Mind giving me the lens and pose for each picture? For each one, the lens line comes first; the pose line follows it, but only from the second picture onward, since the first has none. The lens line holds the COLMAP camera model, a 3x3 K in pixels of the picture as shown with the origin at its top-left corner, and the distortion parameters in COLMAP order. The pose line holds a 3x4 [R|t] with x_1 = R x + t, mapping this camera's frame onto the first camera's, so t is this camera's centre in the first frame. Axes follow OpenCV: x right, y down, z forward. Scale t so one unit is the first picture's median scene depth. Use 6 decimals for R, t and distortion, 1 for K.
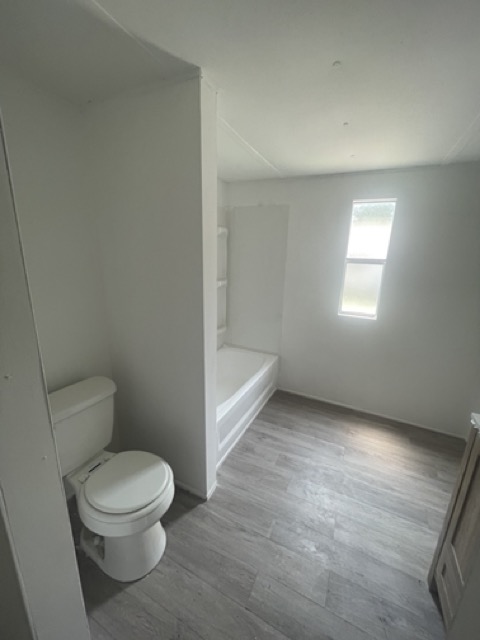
lens RADIAL K [[260.5, 0, 241.6], [0, 260.5, 320.3], [0, 0, 1]] dist [-0.001731, 0.000076]
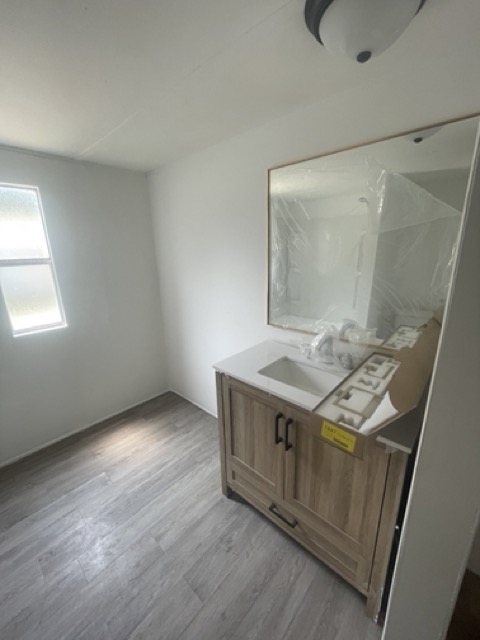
lens RADIAL K [[260.5, 0, 240.9], [0, 260.5, 319.5], [0, 0, 1]] dist [-0.001731, 0.000076]
pose [[0.277528, -0.291130, 0.915544, -0.138789], [0.266740, 0.938862, 0.217688, -0.069047], [-0.922945, 0.183798, 0.338216, 0.181545]]
